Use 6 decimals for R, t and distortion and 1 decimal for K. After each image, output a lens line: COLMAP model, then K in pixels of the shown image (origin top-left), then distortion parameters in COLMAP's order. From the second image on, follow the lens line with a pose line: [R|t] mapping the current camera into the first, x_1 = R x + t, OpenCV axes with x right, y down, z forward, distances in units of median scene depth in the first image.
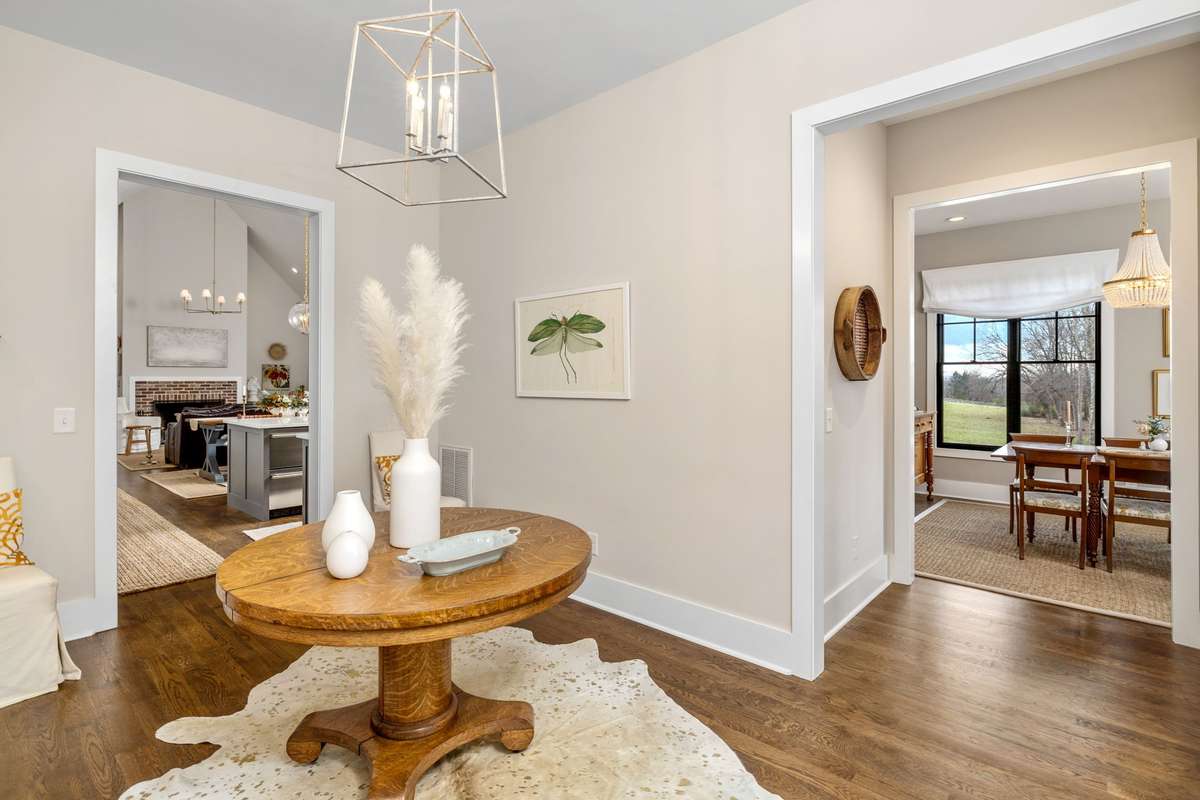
lens RADIAL K [[566.4, 0, 584.7], [0, 566.4, 378.8], [0, 0, 1]] dist [-0.002861, -0.000130]
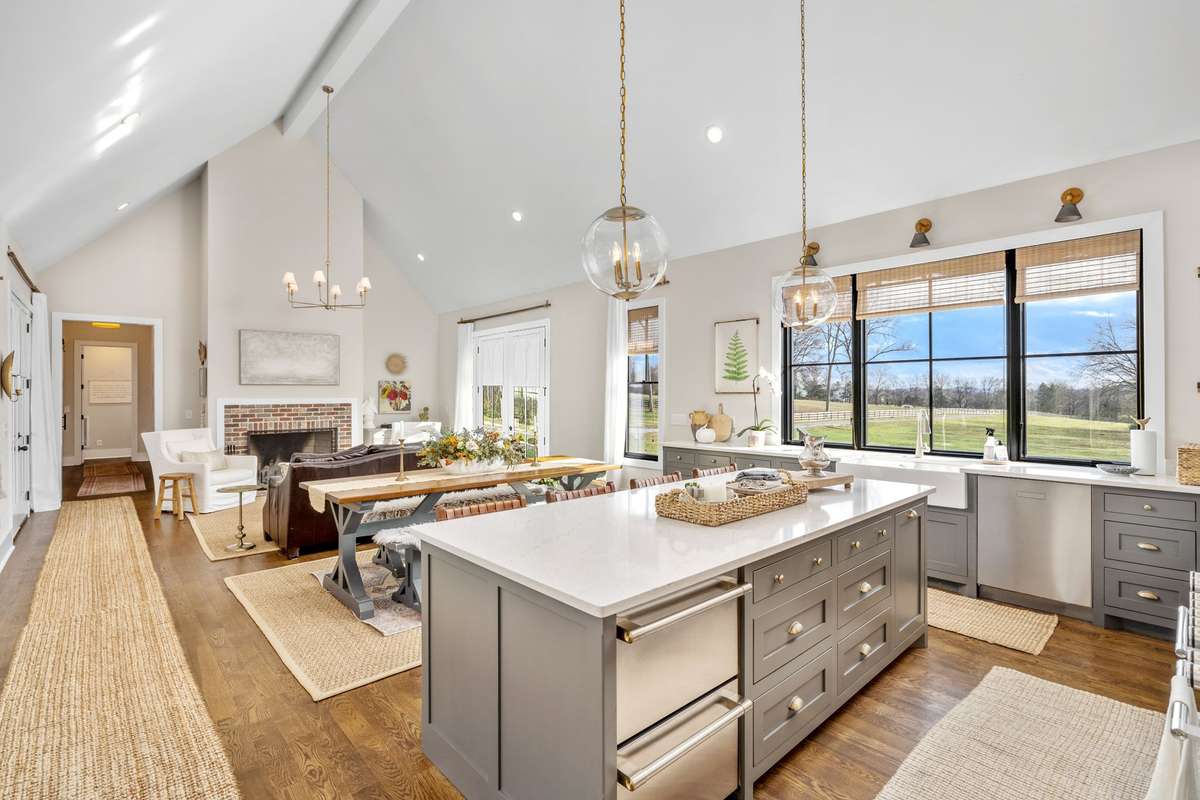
lens RADIAL K [[566.4, 0, 599.1], [0, 566.4, 393.0], [0, 0, 1]] dist [-0.002861, -0.000130]
pose [[0.994979, -0.005612, -0.099927, -0.229560], [0.005590, 0.999984, -0.000501, -0.007885], [0.099928, -0.000060, 0.994995, 0.307188]]
